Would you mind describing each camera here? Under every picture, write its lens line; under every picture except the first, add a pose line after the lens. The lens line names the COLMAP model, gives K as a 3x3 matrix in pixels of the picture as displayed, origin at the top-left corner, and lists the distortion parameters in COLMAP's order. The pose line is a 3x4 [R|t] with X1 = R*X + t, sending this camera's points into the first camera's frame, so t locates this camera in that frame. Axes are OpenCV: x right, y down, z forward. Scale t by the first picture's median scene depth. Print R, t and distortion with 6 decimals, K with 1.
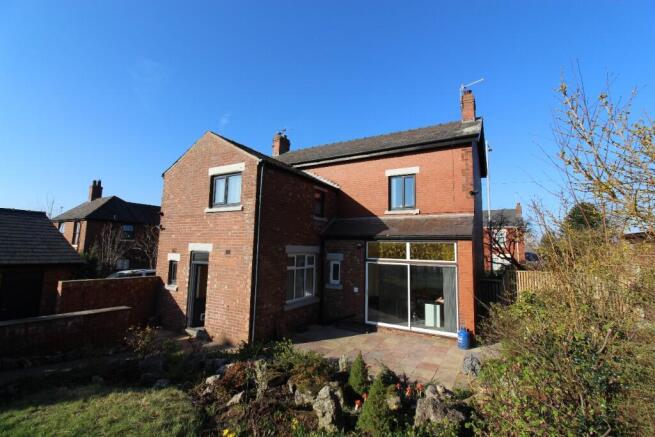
lens RADIAL K [[301.9, 0, 330.4], [0, 301.9, 212.2], [0, 0, 1]] dist [0.000494, -0.000028]
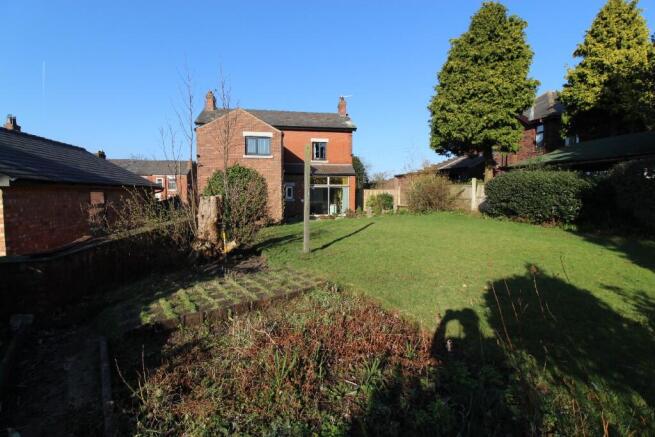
lens RADIAL K [[301.9, 0, 330.4], [0, 301.9, 212.2], [0, 0, 1]] dist [0.000494, -0.000028]
pose [[0.800905, -0.049824, 0.596716, -1.029884], [-0.060697, 0.984644, 0.163682, -0.002824], [-0.595708, -0.167312, 0.785582, -0.734777]]
